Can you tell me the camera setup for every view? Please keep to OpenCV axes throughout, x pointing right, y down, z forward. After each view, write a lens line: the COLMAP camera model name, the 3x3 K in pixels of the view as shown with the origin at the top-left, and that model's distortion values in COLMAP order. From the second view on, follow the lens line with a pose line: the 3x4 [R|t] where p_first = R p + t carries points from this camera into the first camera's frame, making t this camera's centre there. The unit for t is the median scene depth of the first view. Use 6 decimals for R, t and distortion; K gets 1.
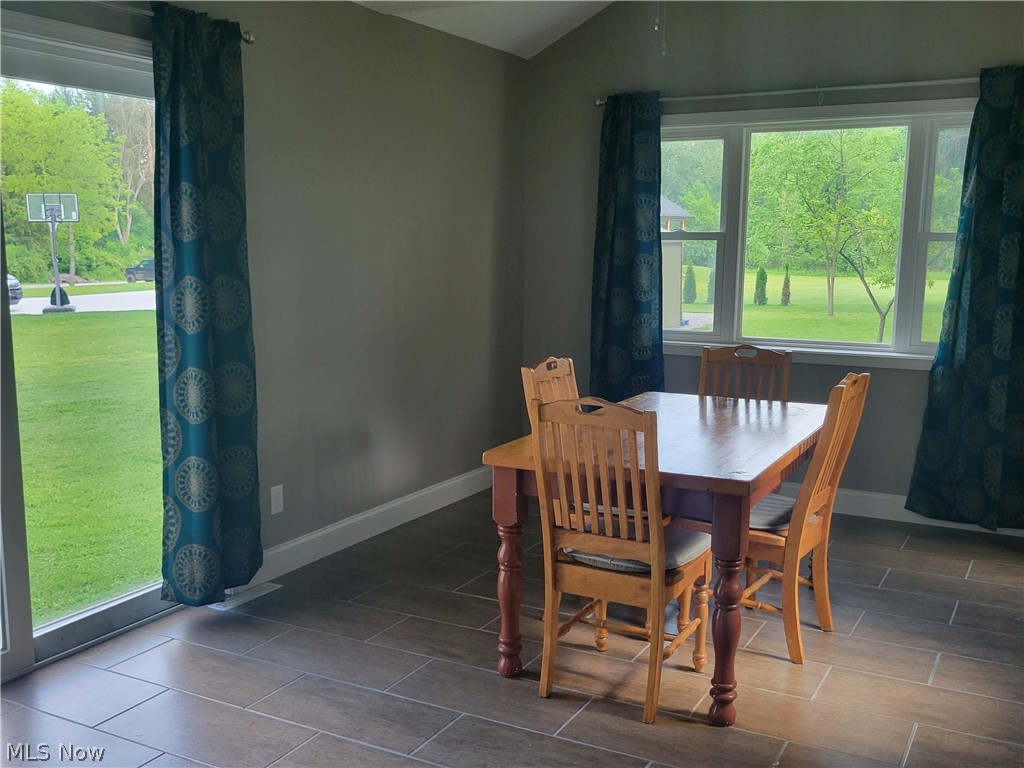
lens RADIAL K [[1029.5, 0, 518.4], [0, 1029.5, 412.7], [0, 0, 1]] dist [0.042991, 0.000000]
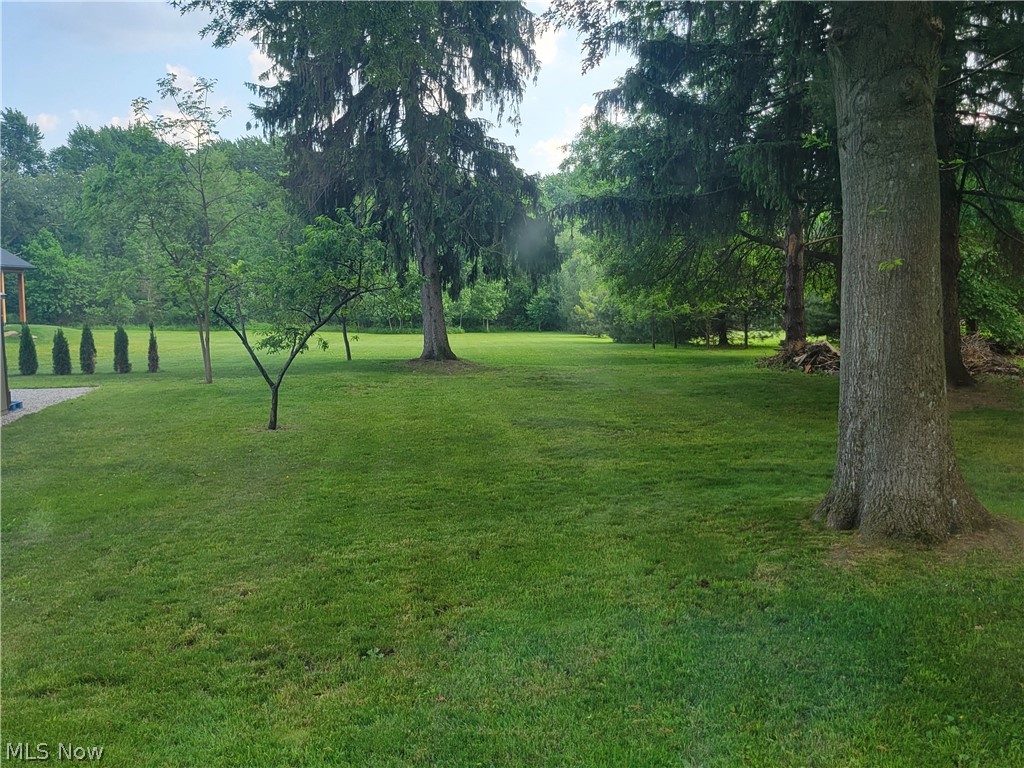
lens RADIAL K [[1029.5, 0, 513.9], [0, 1029.5, 388.9], [0, 0, 1]] dist [0.042991, 0.000000]
pose [[0.834409, -0.065305, 0.547263, 0.393816], [0.104786, 0.993641, -0.041195, -0.234261], [-0.541092, 0.091719, 0.835947, 1.327675]]
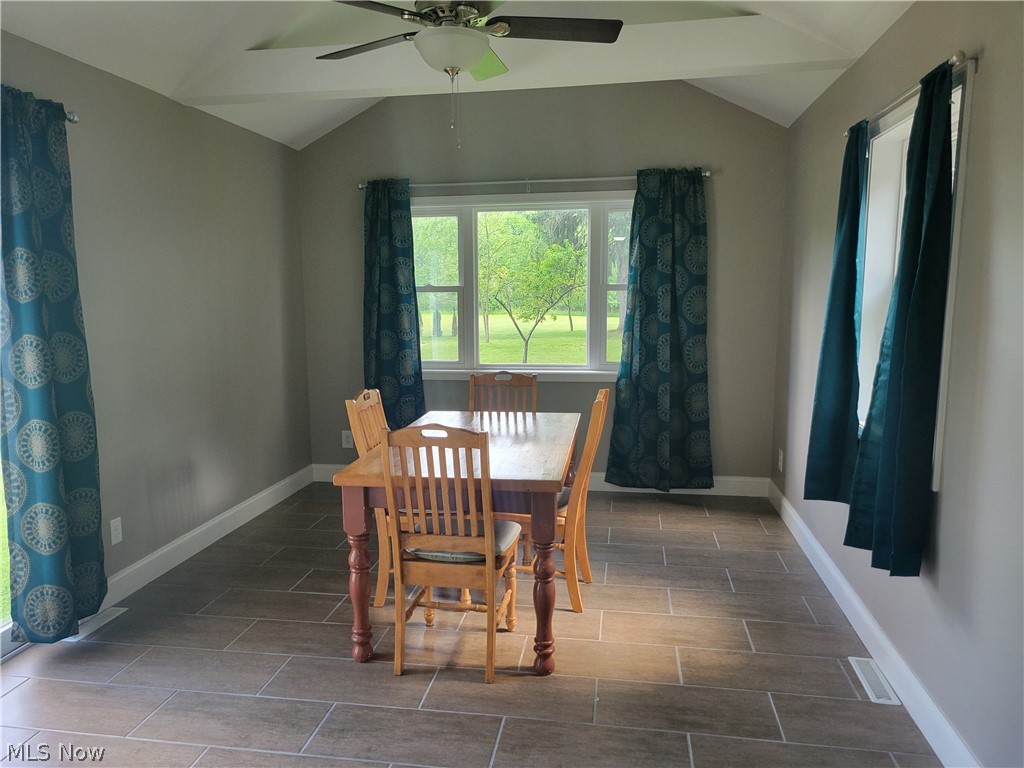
lens RADIAL K [[758.2, 0, 493.5], [0, 758.2, 396.0], [0, 0, 1]] dist [0.051890, -0.027336]
pose [[0.950197, -0.060859, 0.305650, -0.100760], [0.069422, 0.997439, -0.017215, -0.020402], [-0.303820, 0.037577, 0.951988, 0.092429]]
